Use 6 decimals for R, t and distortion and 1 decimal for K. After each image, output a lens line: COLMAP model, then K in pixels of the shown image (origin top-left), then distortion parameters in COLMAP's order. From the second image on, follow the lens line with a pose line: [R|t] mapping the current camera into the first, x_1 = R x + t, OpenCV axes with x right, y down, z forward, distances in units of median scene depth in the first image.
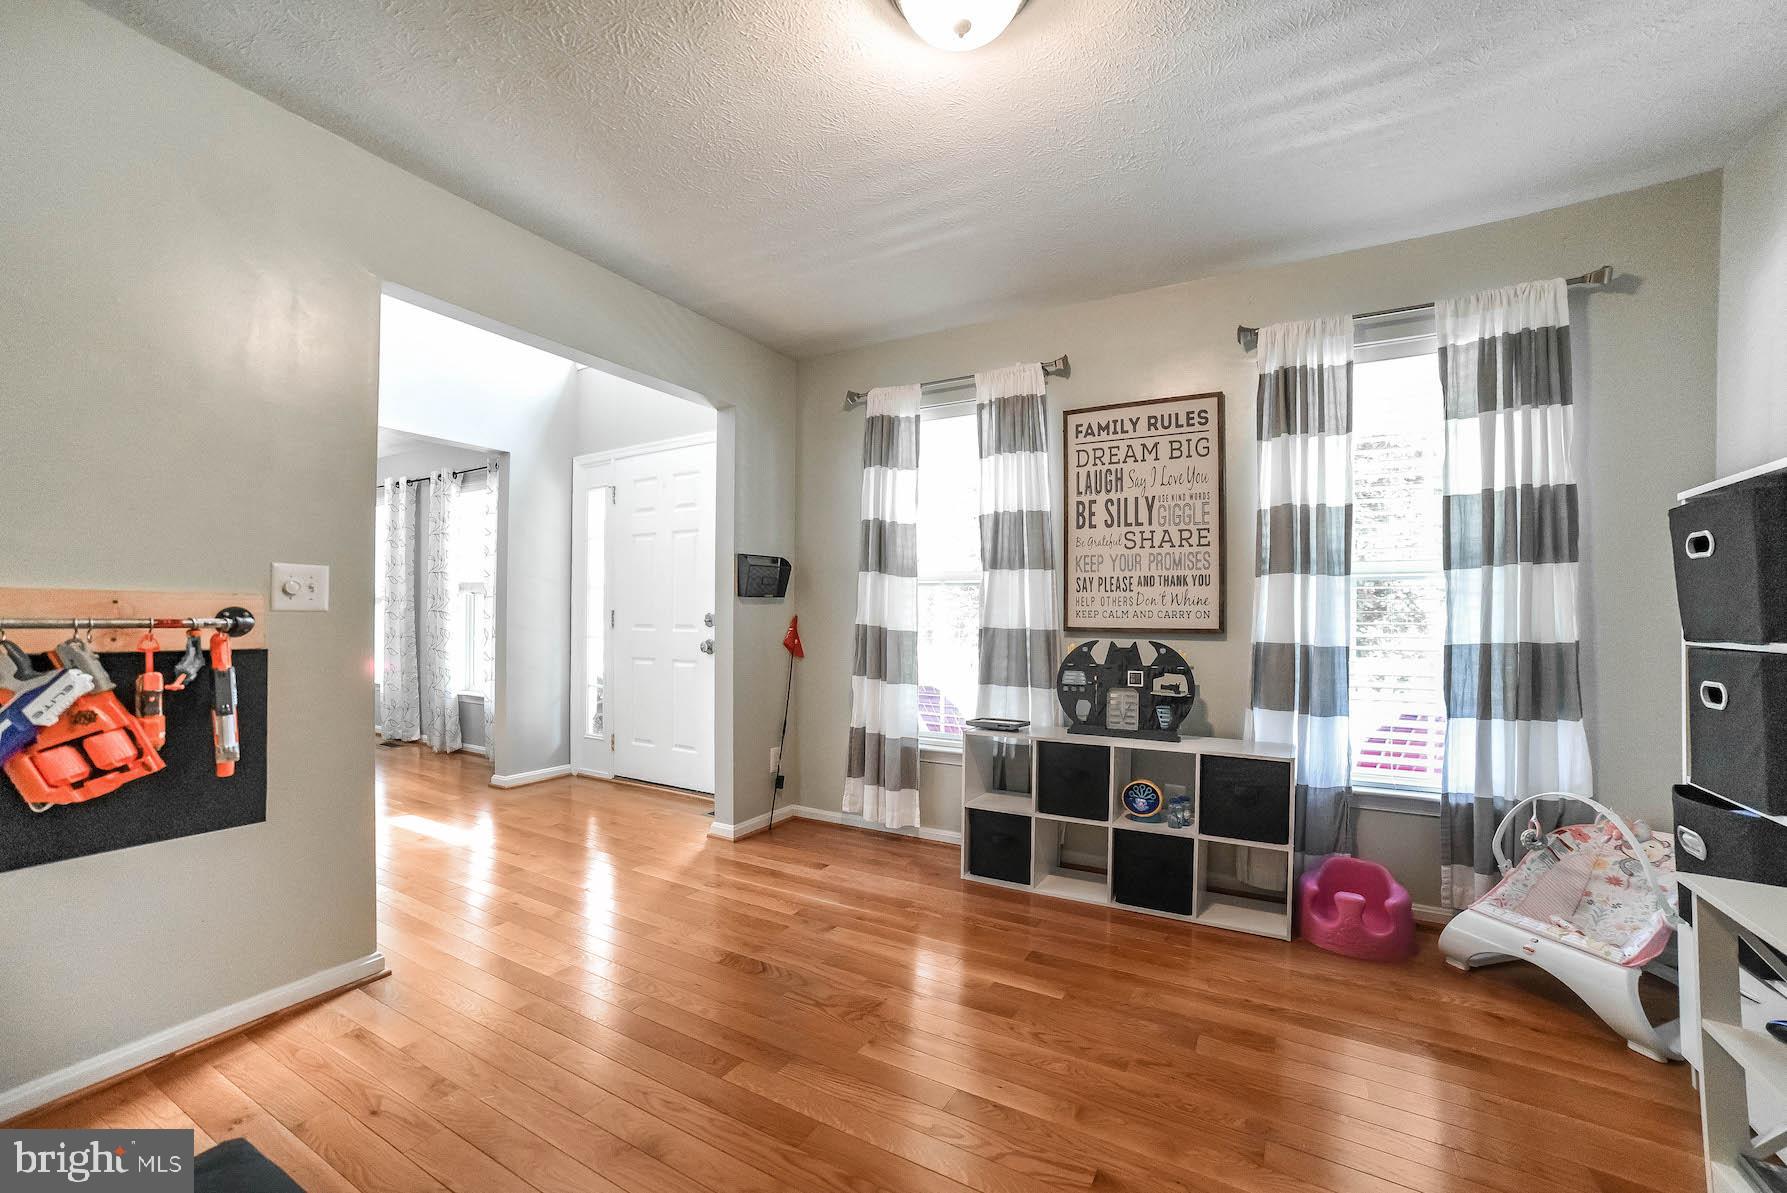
lens RADIAL K [[714.1, 0, 896.9], [0, 714.1, 610.9], [0, 0, 1]] dist [-0.090959, 0.036284]
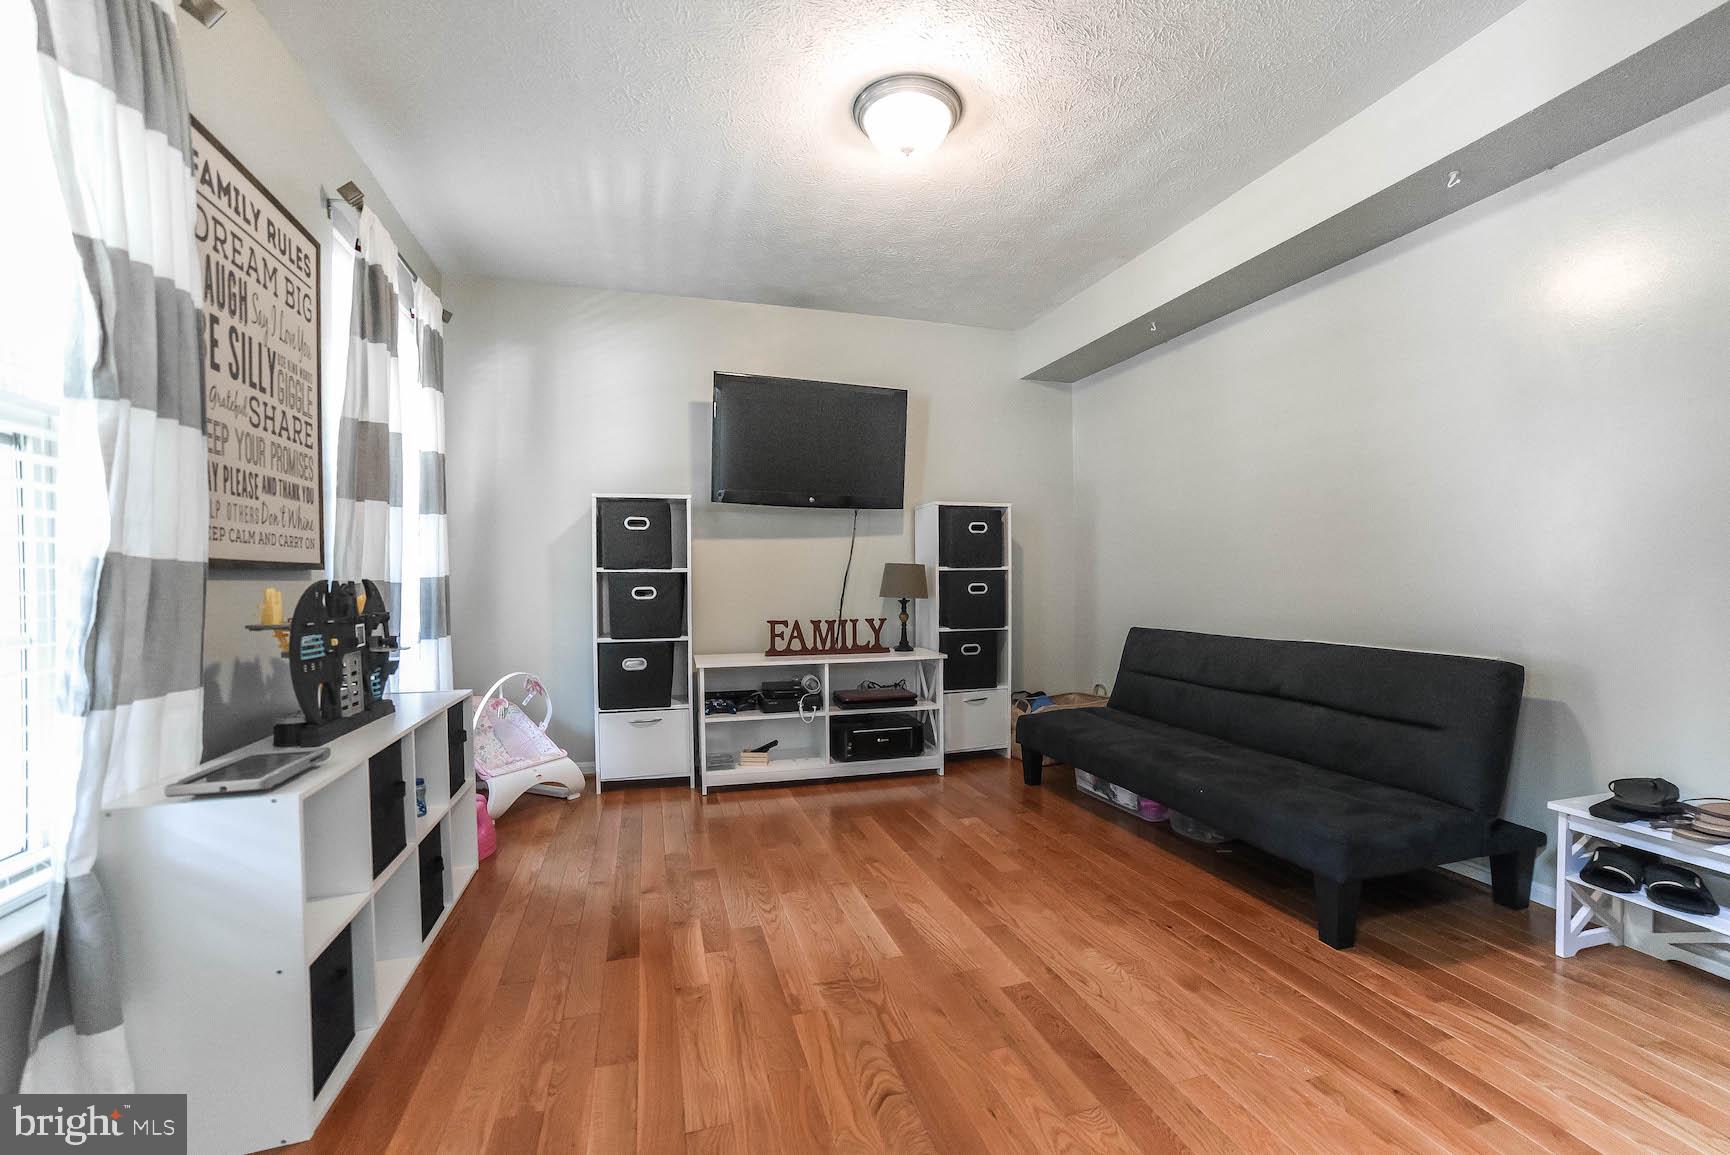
lens RADIAL K [[691.3, 0, 868.3], [0, 691.3, 591.5], [0, 0, 1]] dist [-0.090959, 0.036284]
pose [[-0.727400, -0.018522, 0.685964, -0.472827], [-0.006546, 0.999777, 0.020054, 0.039729], [-0.686183, 0.010097, -0.727359, 1.177036]]
